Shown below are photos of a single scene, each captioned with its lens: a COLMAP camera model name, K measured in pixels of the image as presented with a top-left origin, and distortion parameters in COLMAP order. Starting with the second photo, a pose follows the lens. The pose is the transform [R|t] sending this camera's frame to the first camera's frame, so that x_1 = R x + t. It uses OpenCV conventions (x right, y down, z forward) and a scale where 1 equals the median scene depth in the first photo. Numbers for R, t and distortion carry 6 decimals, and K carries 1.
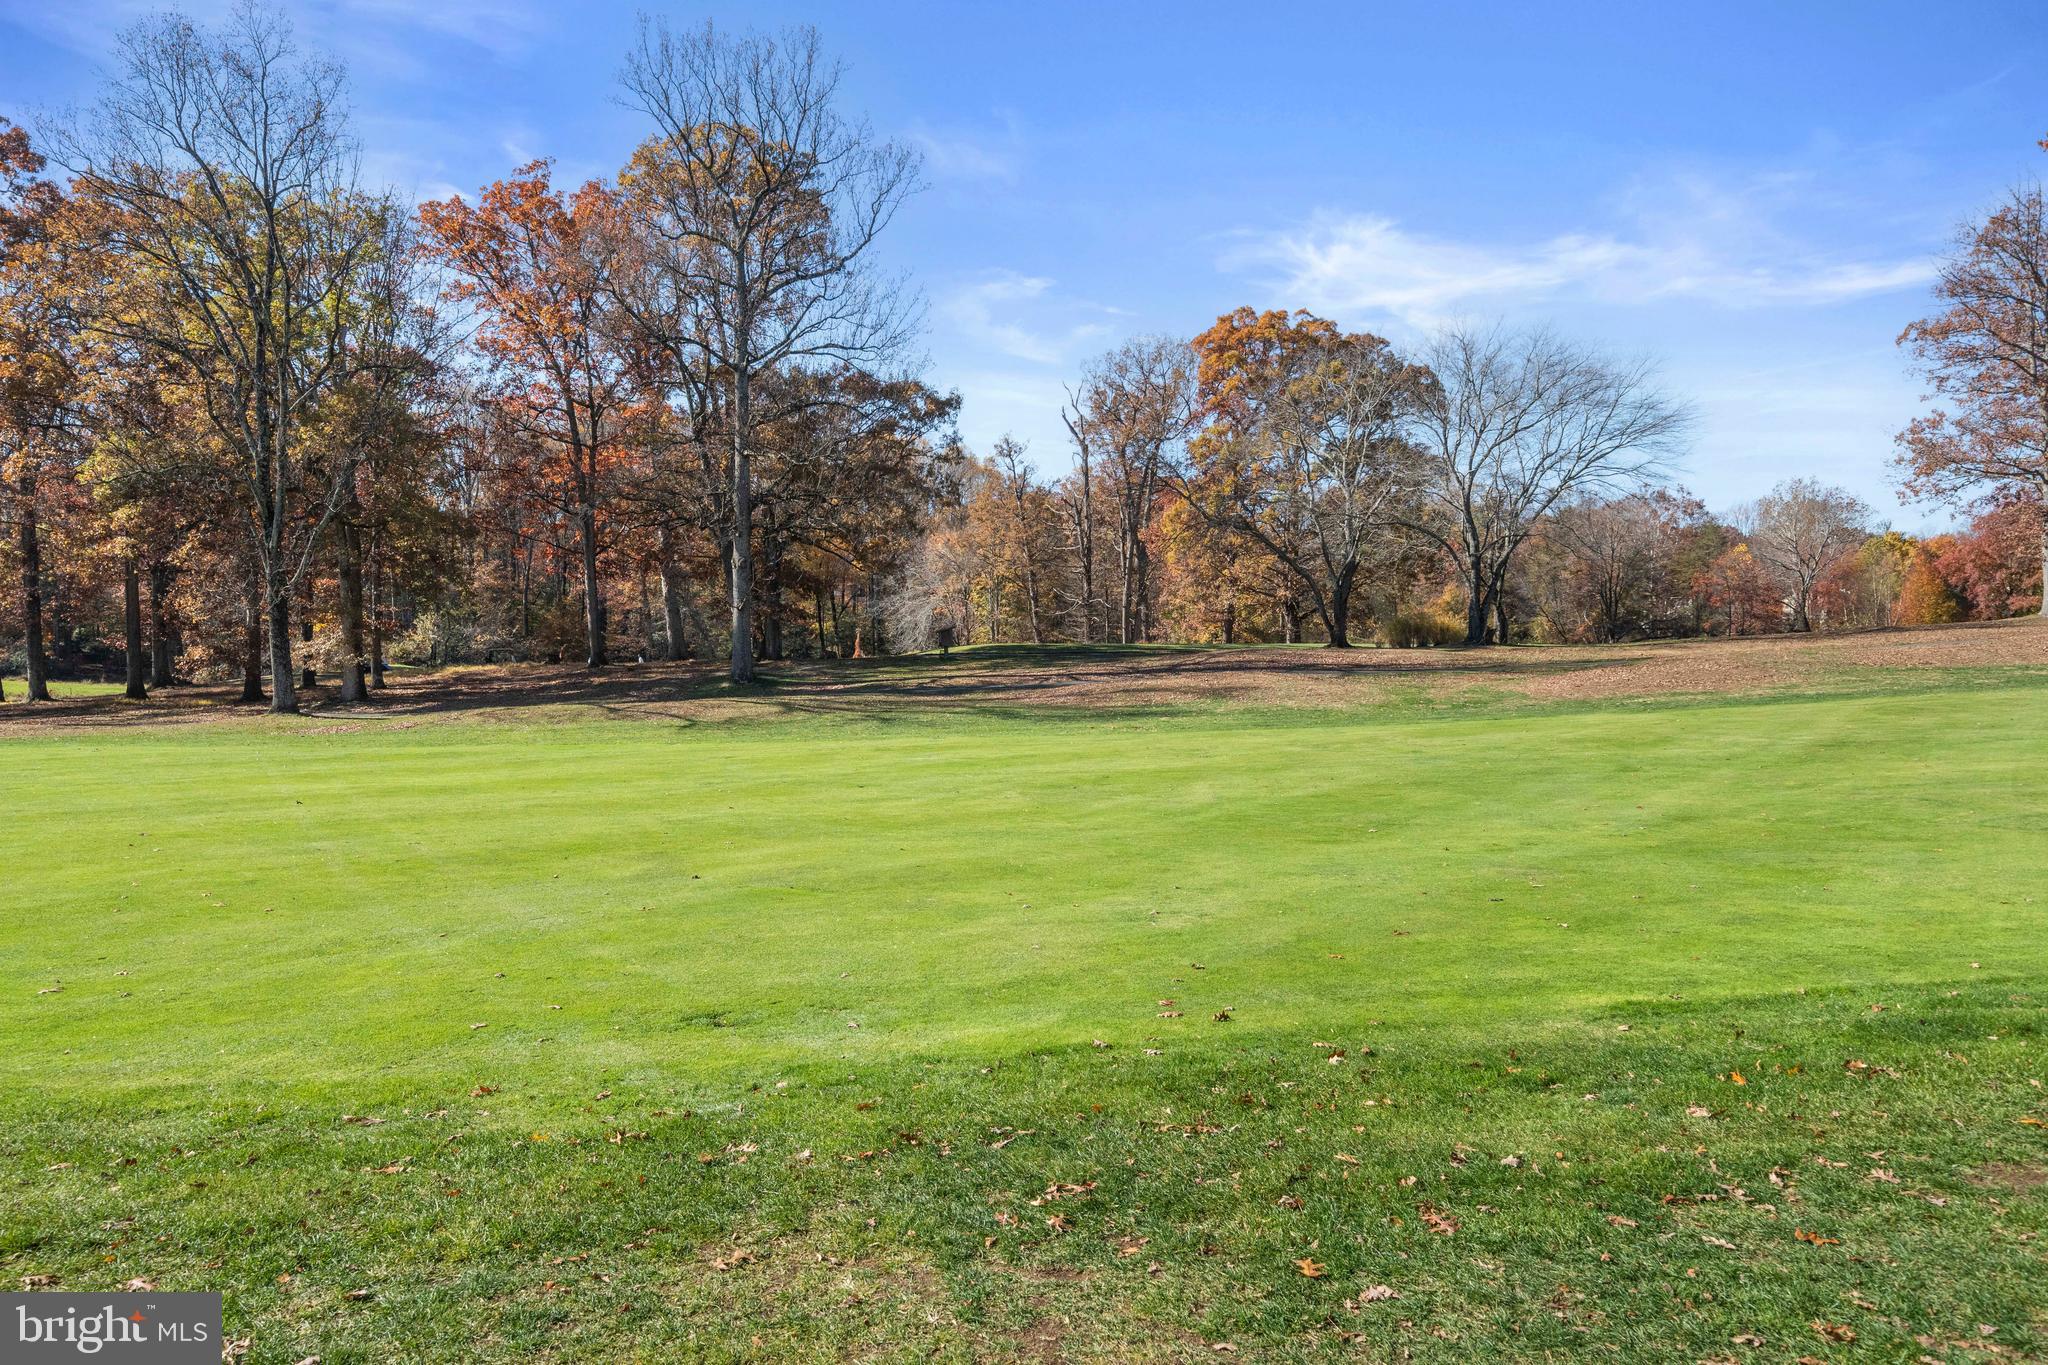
lens RADIAL K [[1292.5, 0, 1024.0], [0, 1292.5, 682.5], [0, 0, 1]] dist [0.001072, 0.000149]
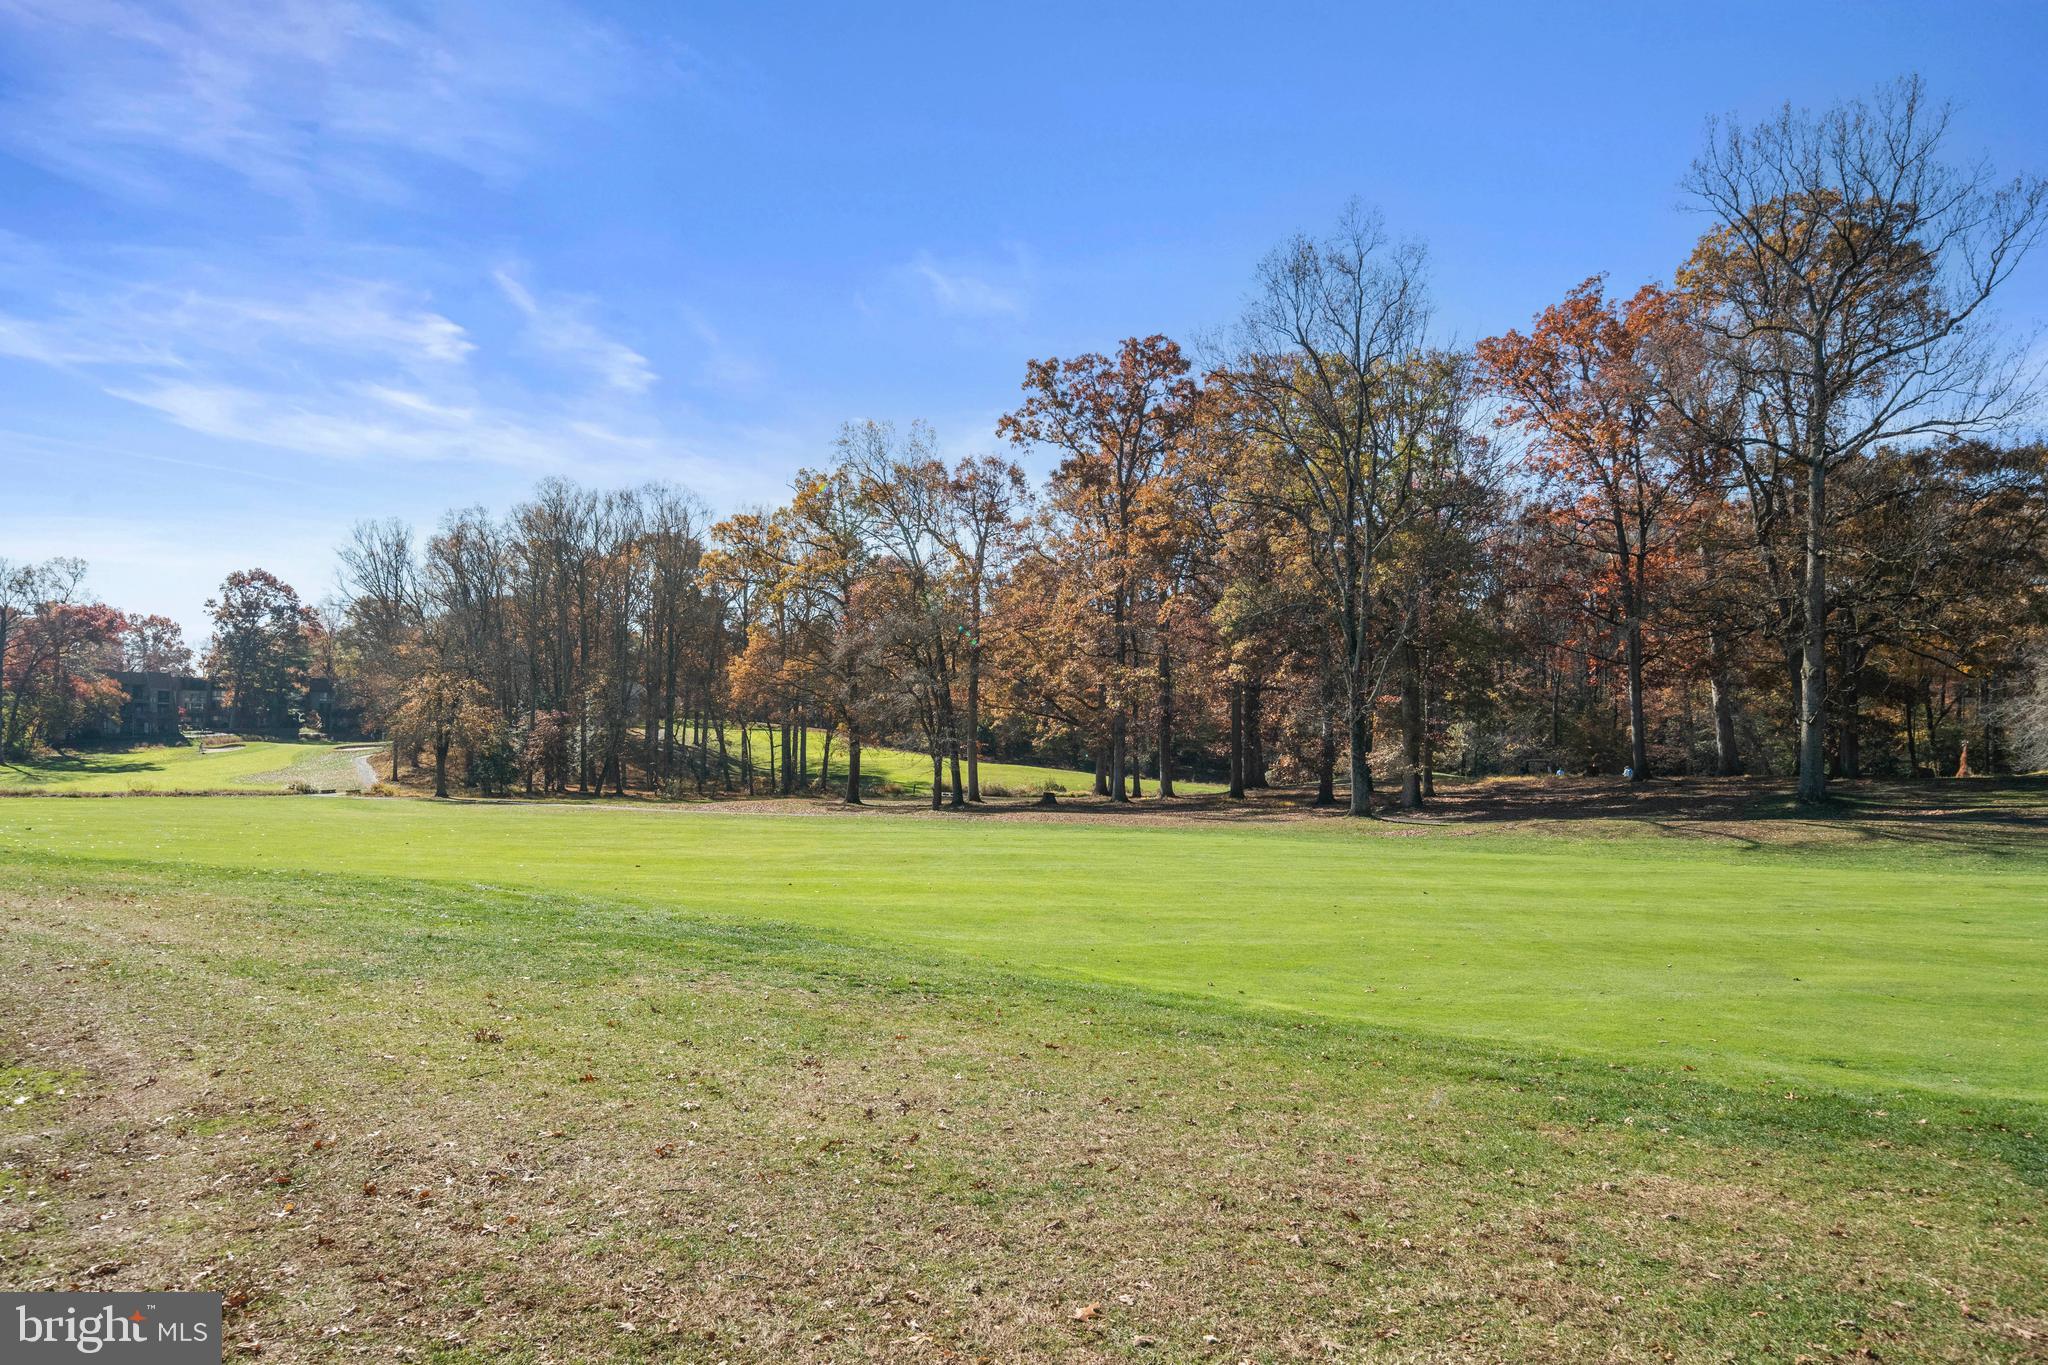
lens RADIAL K [[1403.3, 0, 1023.4], [0, 1403.3, 743.9], [0, 0, 1]] dist [0.005005, -0.000012]
pose [[0.753660, 0.007529, -0.657221, 0.014161], [-0.028967, 0.999343, -0.021769, -0.004003], [0.656626, 0.035444, 0.753383, -0.111824]]
